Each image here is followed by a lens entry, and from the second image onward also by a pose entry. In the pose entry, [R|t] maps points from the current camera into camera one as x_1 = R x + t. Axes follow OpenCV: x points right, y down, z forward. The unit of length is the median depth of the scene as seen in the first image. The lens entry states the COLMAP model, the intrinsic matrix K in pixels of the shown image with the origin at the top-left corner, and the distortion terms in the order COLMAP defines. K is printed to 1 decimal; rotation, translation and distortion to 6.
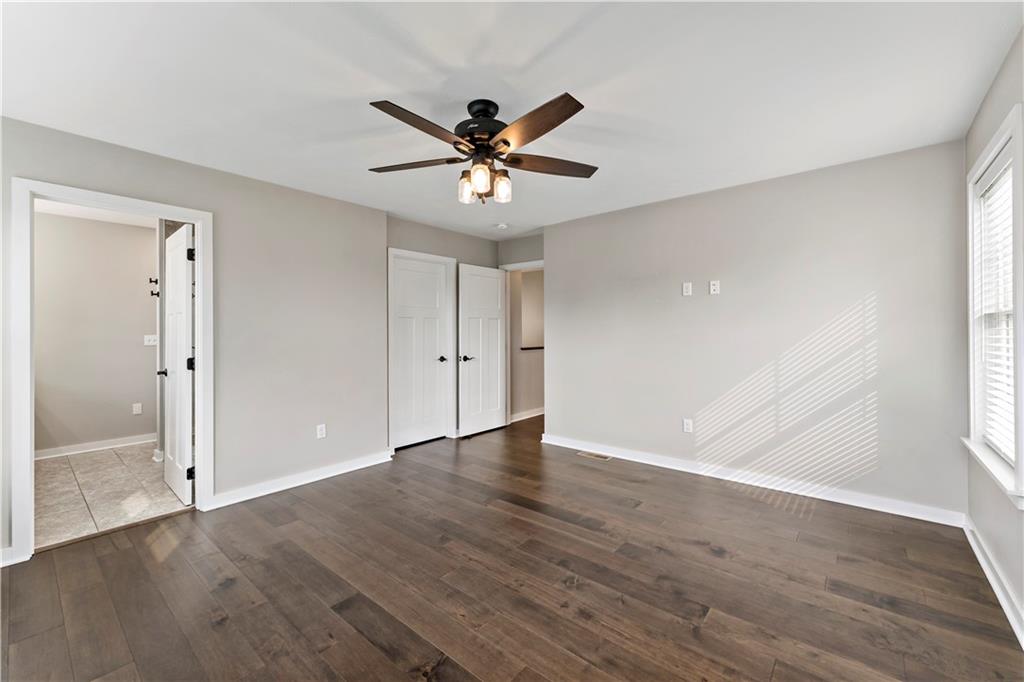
lens RADIAL K [[416.3, 0, 509.3], [0, 416.3, 334.2], [0, 0, 1]] dist [0.001722, 0.000081]
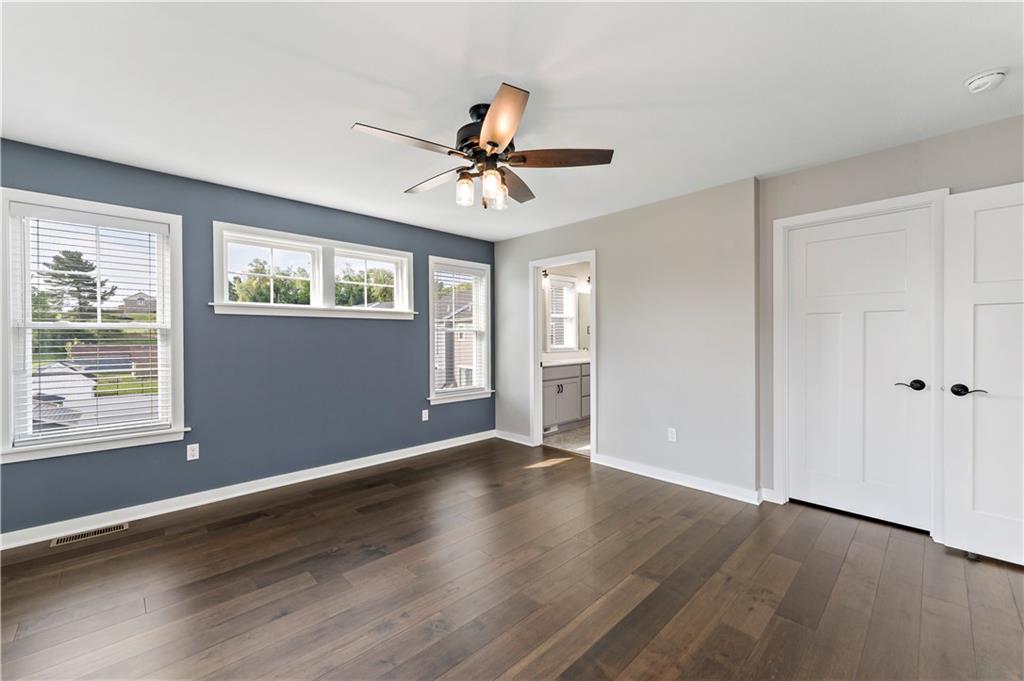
lens RADIAL K [[413.7, 0, 511.6], [0, 413.7, 339.1], [0, 0, 1]] dist [0.002047, 0.000157]
pose [[-0.101455, 0.012292, -0.994764, 0.774847], [0.000957, 0.999924, 0.012258, -0.012135], [0.994840, 0.000292, -0.101459, 0.971894]]
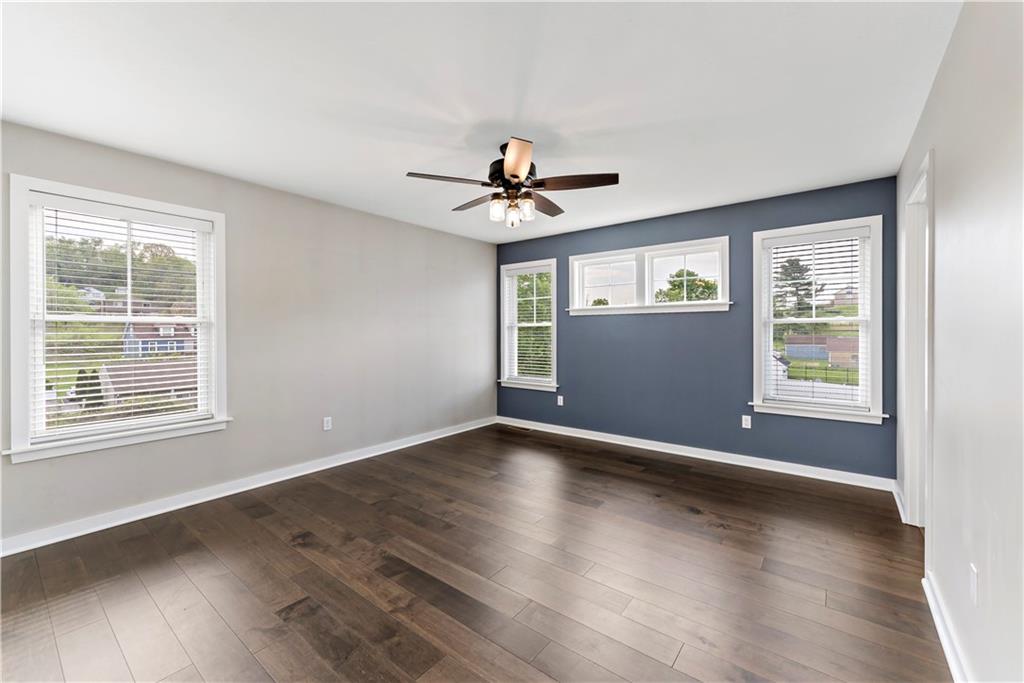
lens RADIAL K [[403.7, 0, 512.7], [0, 403.7, 336.9], [0, 0, 1]] dist [-0.000380, 0.000016]
pose [[-0.999037, 0.012085, -0.042169, -0.009874], [0.011321, 0.999769, 0.018294, -0.012019], [0.042380, 0.017799, -0.998943, 1.828431]]
